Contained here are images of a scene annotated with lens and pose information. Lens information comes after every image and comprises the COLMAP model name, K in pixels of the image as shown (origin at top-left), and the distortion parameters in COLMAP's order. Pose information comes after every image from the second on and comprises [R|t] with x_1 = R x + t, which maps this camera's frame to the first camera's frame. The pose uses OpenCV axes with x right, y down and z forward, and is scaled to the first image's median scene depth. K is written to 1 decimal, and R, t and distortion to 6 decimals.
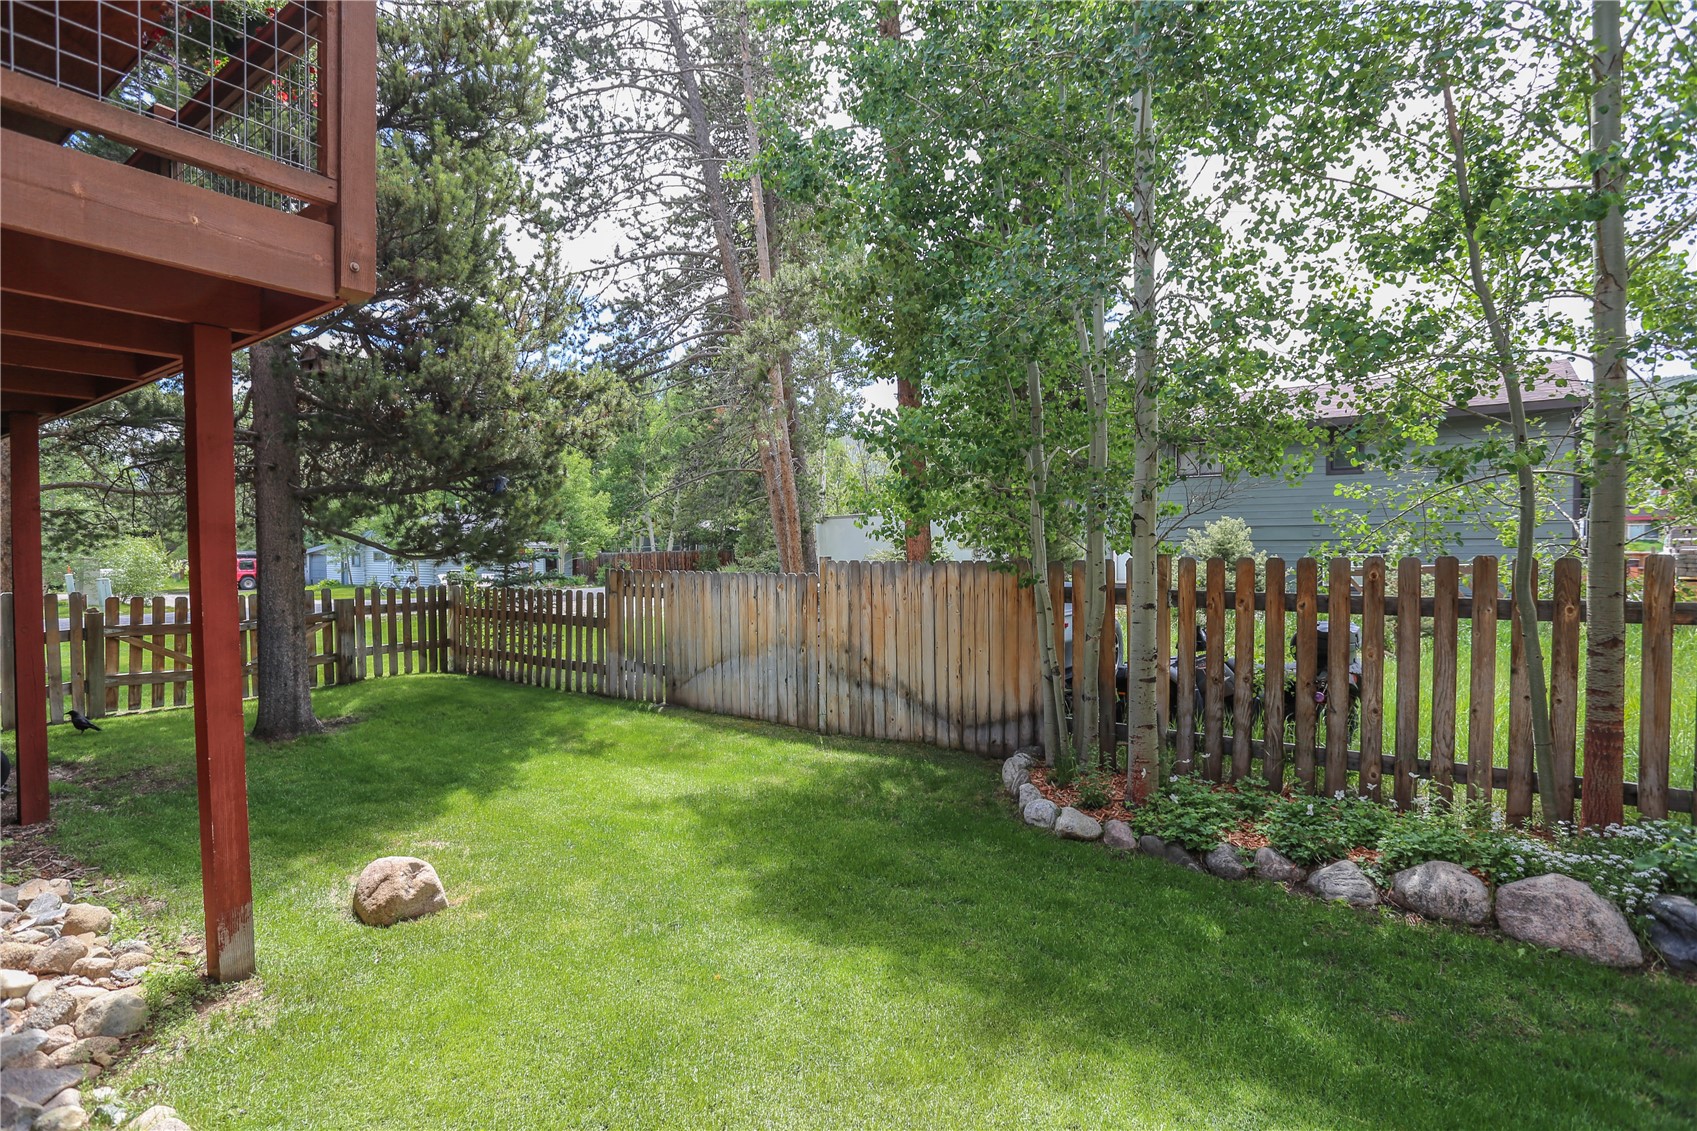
lens RADIAL K [[875.2, 0, 867.3], [0, 875.2, 570.0], [0, 0, 1]] dist [-0.067920, 0.034045]
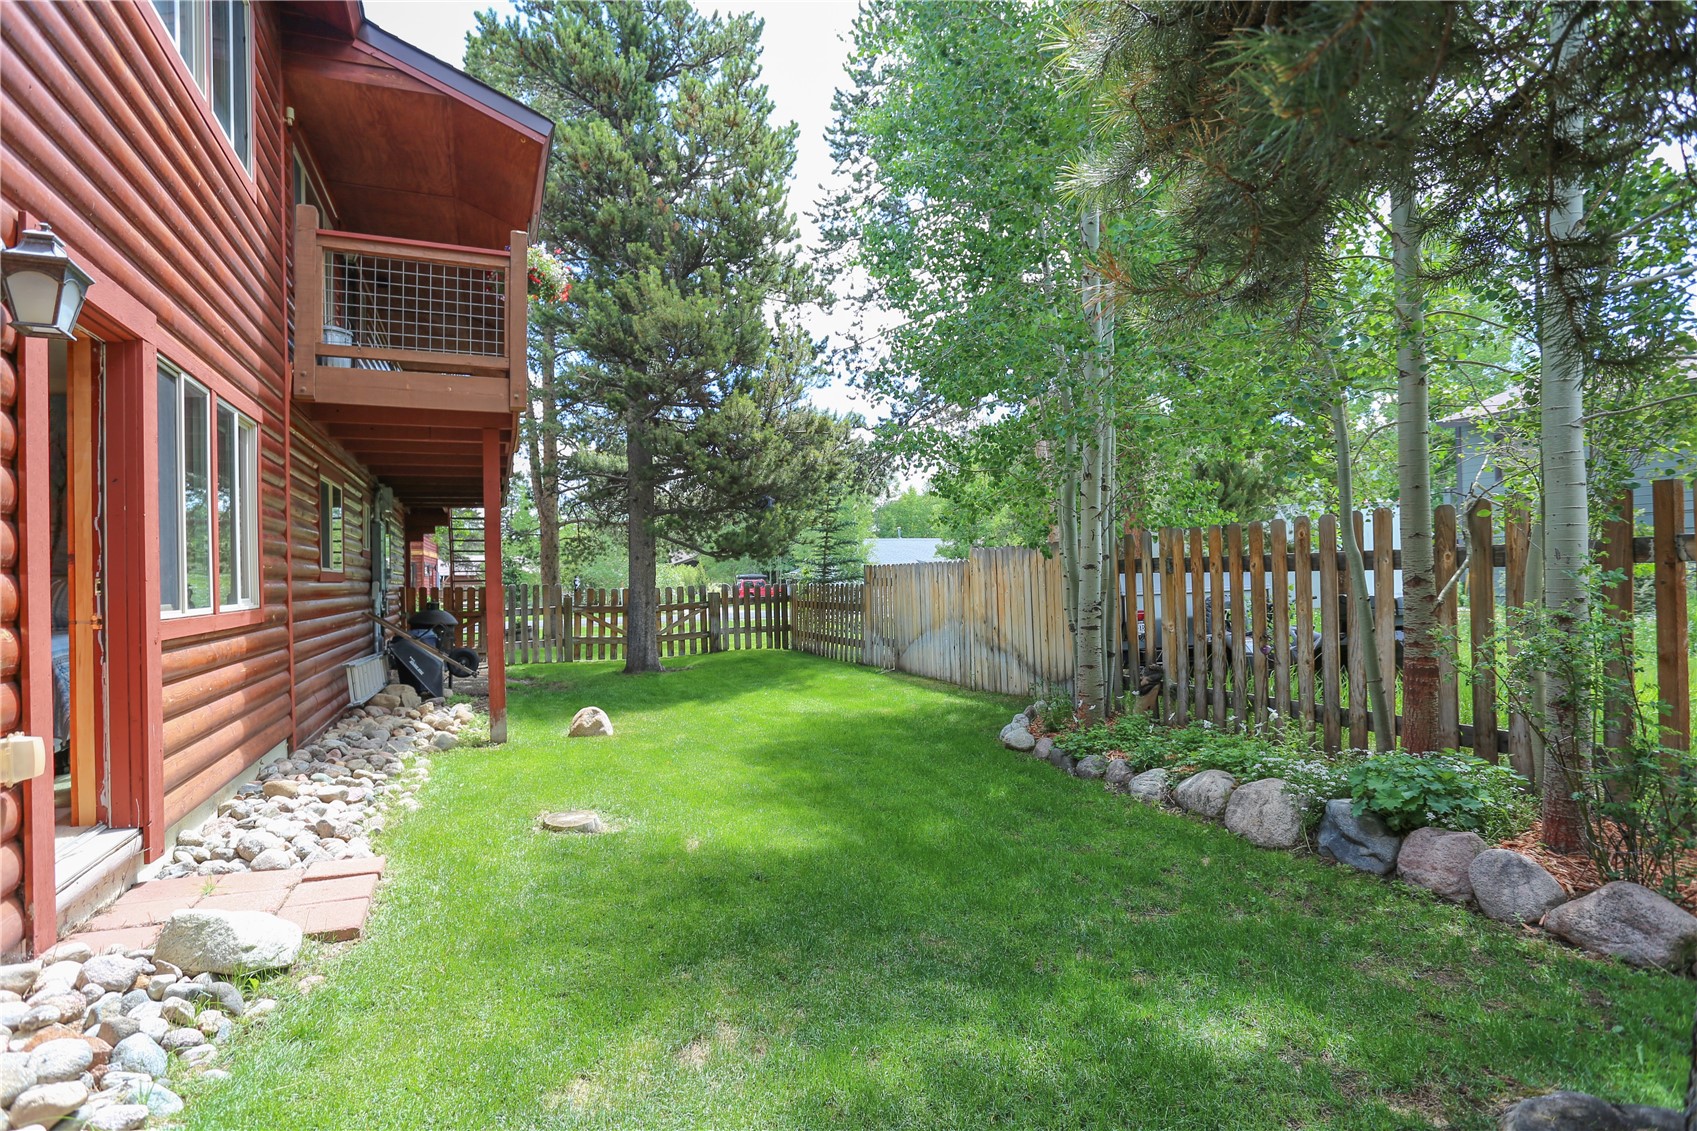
lens RADIAL K [[904.2, 0, 848.5], [0, 904.2, 565.5], [0, 0, 1]] dist [-0.062597, 0.039712]
pose [[0.841142, -0.022129, -0.540362, 0.448491], [0.003748, 0.999377, -0.035093, 0.051872], [0.540802, 0.027493, 0.840701, -0.144828]]
